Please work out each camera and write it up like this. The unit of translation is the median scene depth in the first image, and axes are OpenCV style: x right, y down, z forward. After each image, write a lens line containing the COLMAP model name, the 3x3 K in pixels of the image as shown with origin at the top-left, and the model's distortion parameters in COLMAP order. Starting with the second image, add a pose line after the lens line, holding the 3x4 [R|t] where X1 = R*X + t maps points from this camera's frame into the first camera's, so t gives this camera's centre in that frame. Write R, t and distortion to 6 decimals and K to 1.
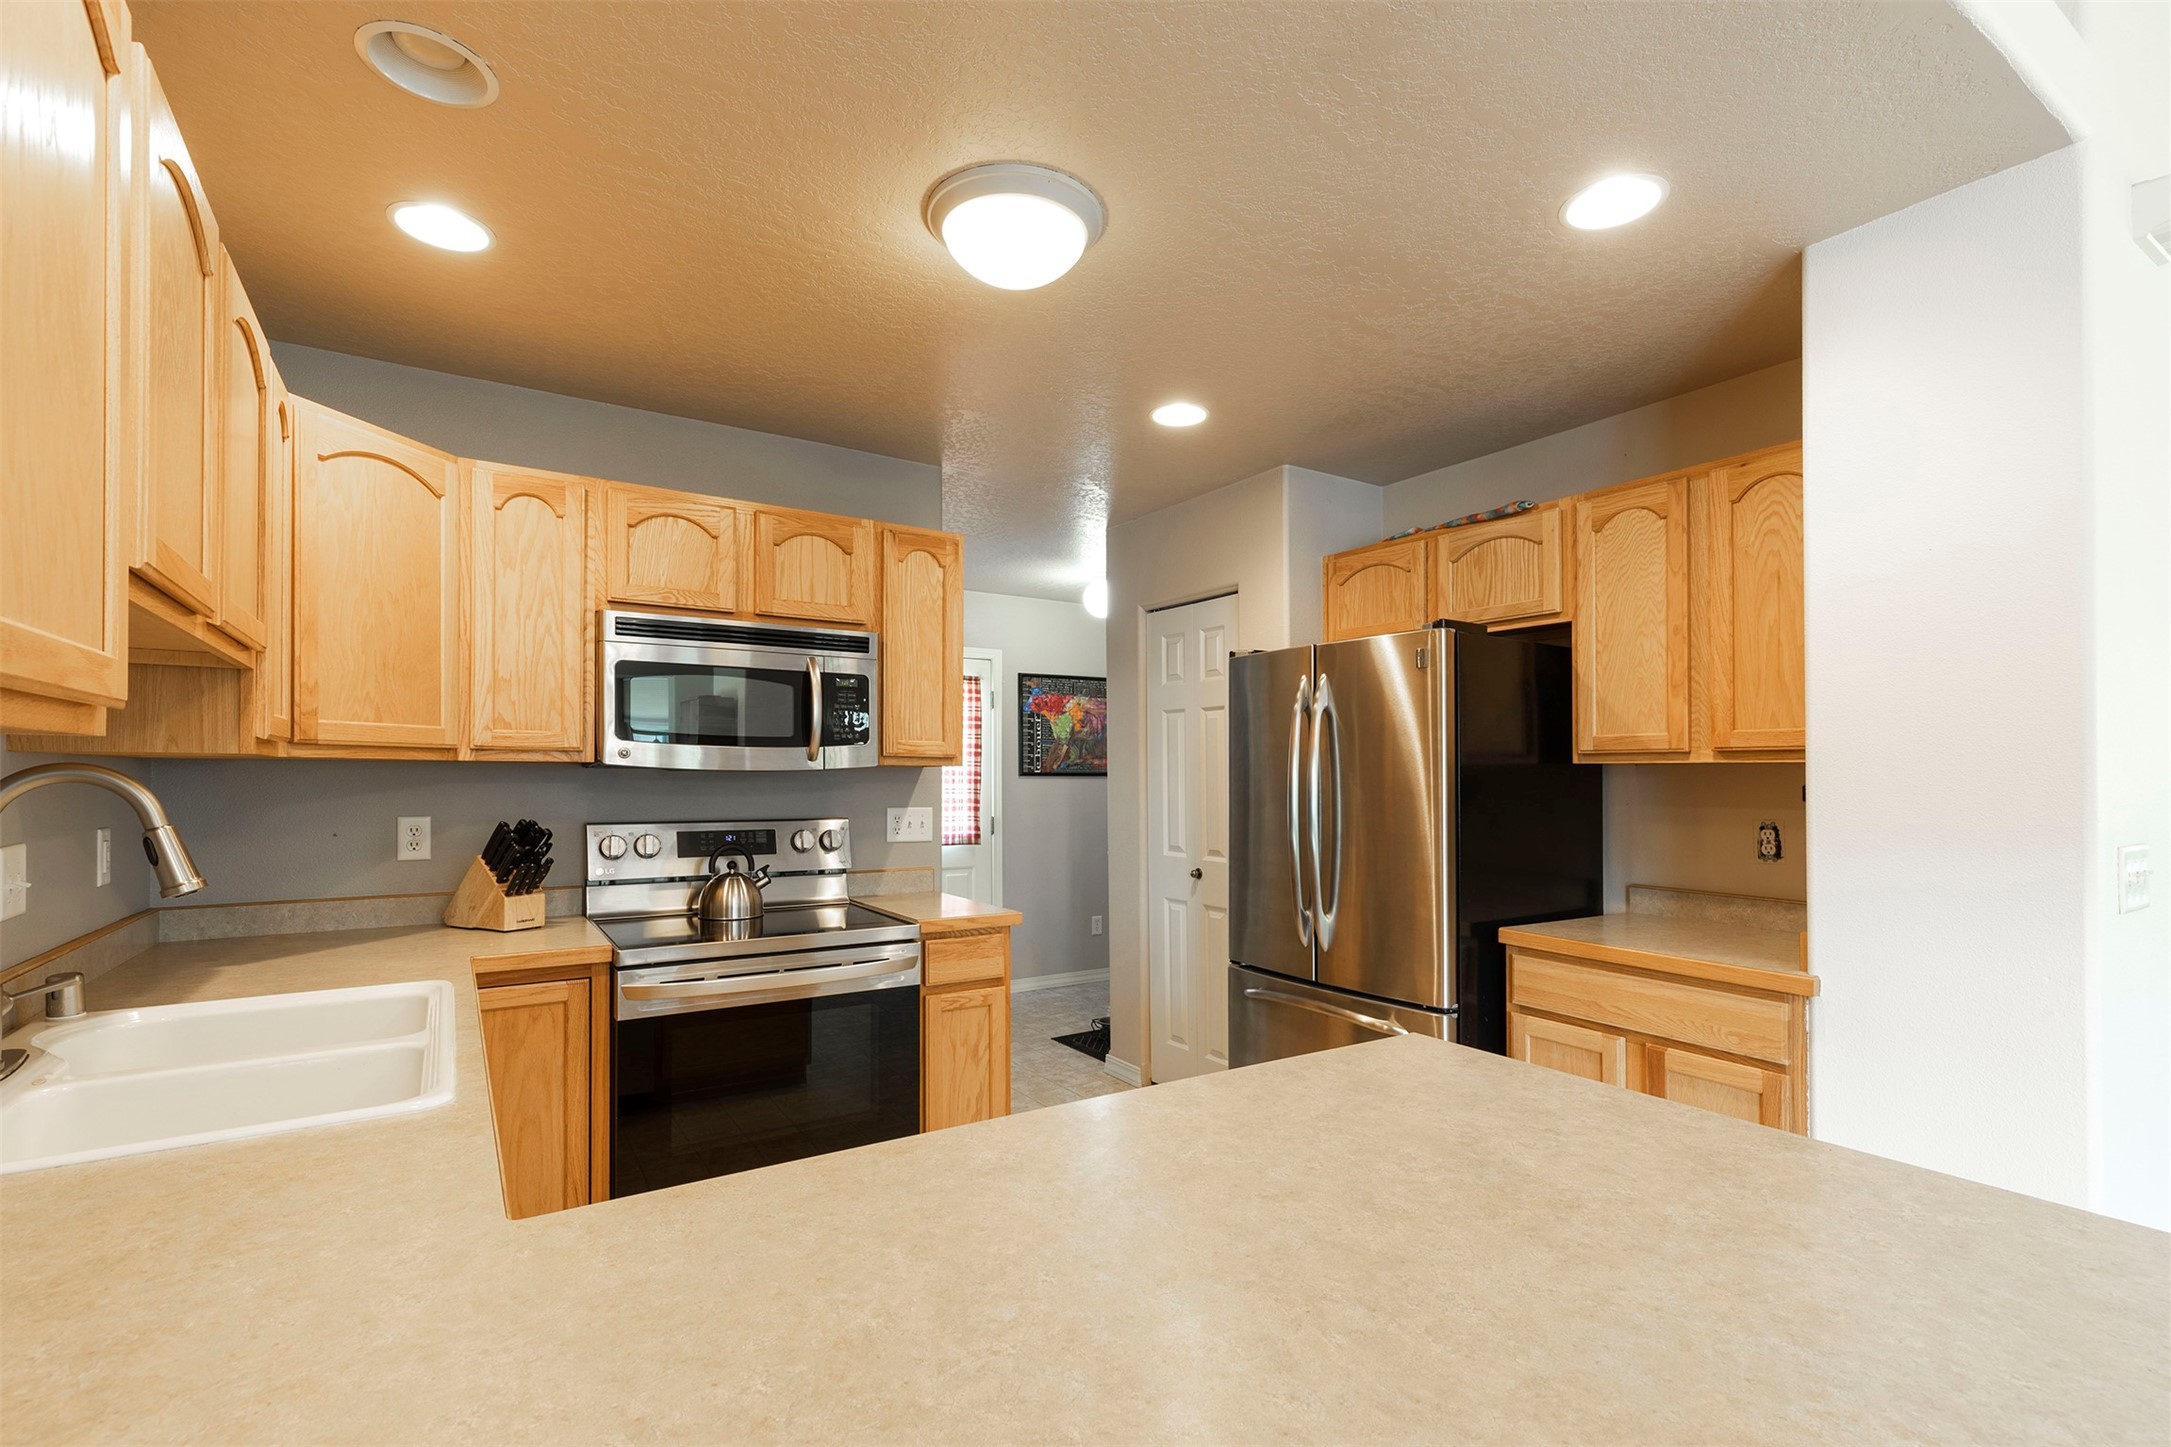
lens RADIAL K [[977.6, 0, 1071.0], [0, 977.6, 755.5], [0, 0, 1]] dist [0.010894, -0.004073]
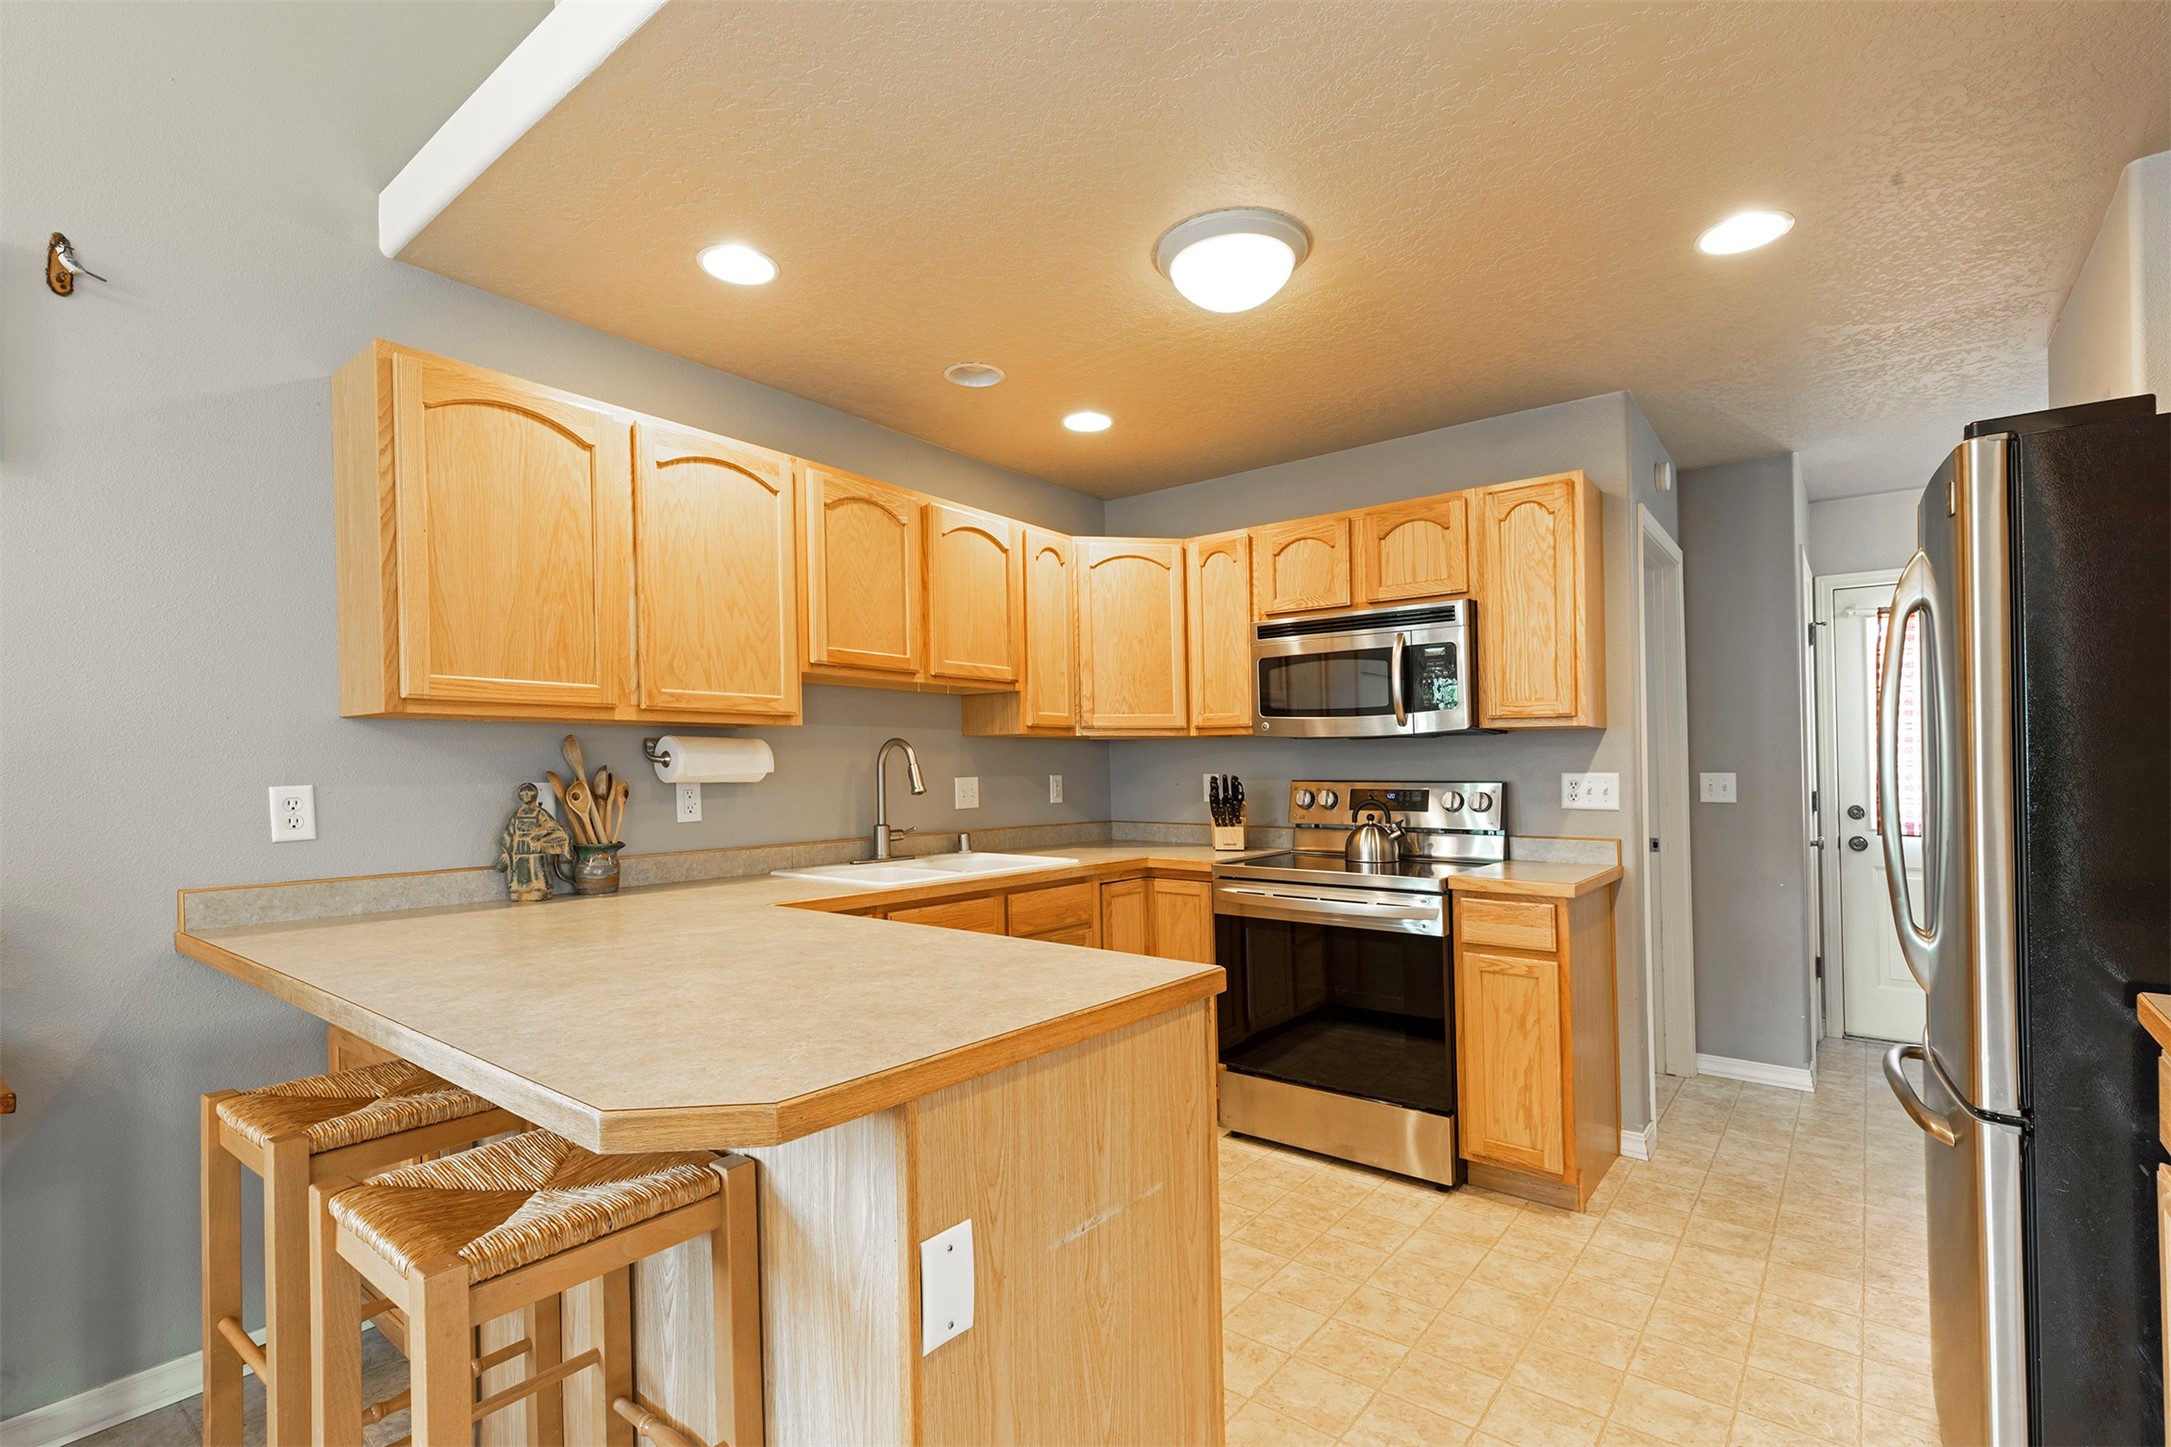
lens RADIAL K [[977.6, 0, 1099.6], [0, 977.6, 772.6], [0, 0, 1]] dist [0.010894, -0.004073]
pose [[0.337936, -0.001108, -0.941168, 0.670908], [0.026103, 0.999626, 0.008195, 0.040243], [0.940807, -0.027336, 0.337839, 0.298160]]
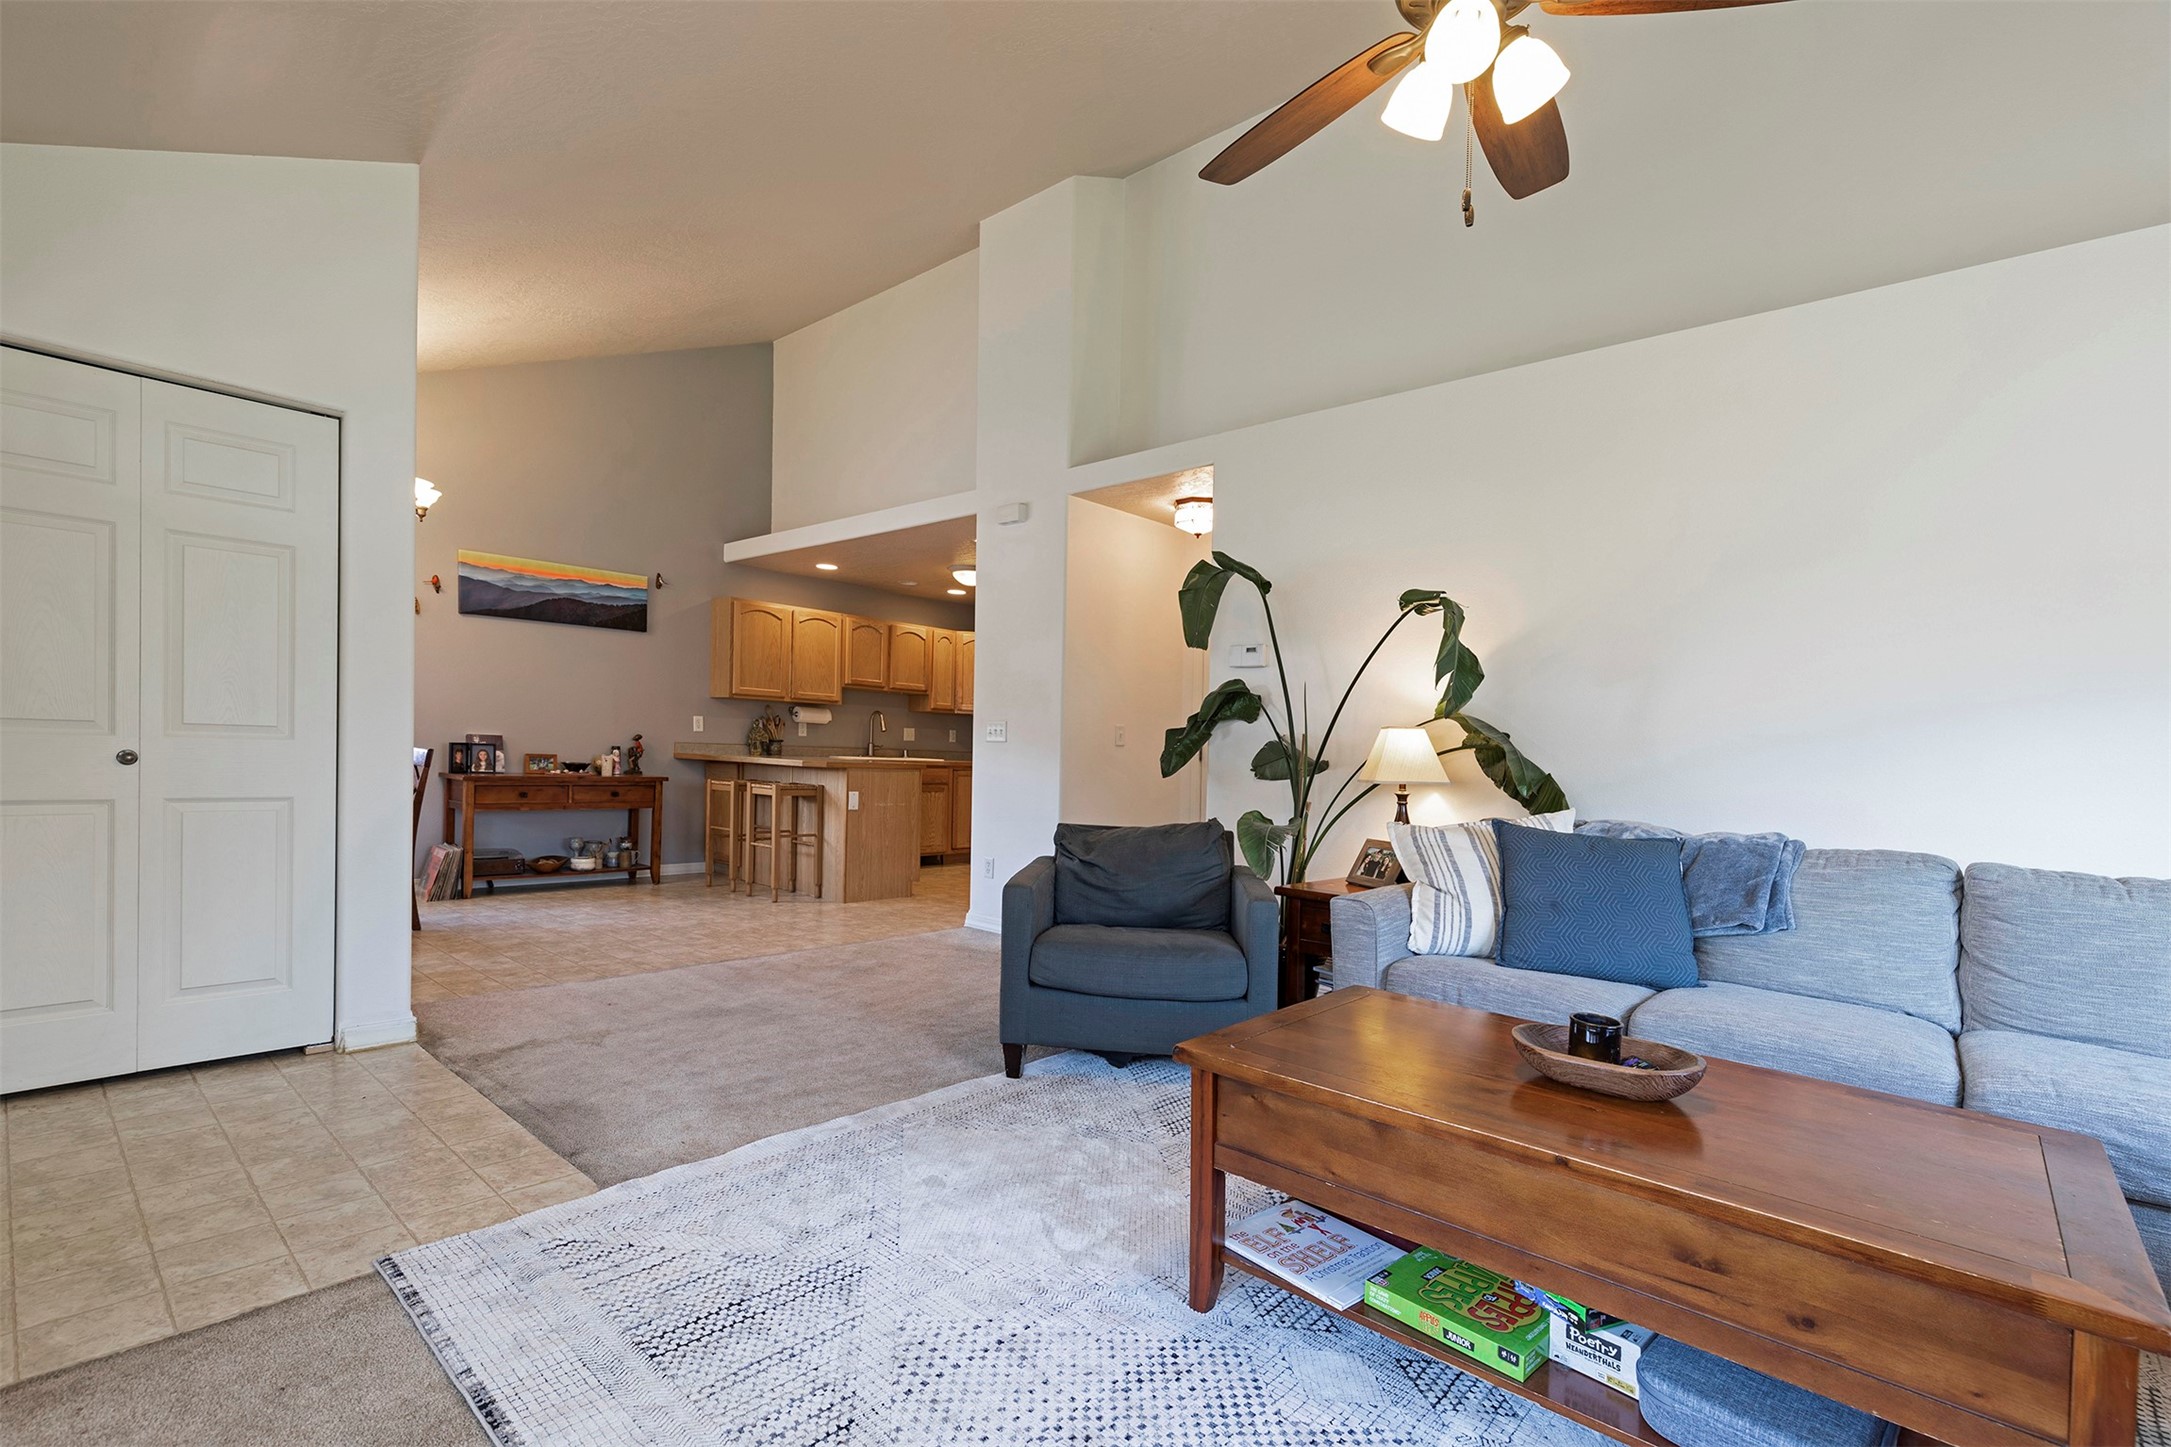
lens RADIAL K [[977.6, 0, 1117.0], [0, 977.6, 789.1], [0, 0, 1]] dist [0.010894, -0.004073]
pose [[0.290985, 0.049018, -0.955471, 2.654400], [-0.022658, 0.998760, 0.044338, 0.095493], [0.956459, 0.008748, 0.291734, 0.287343]]
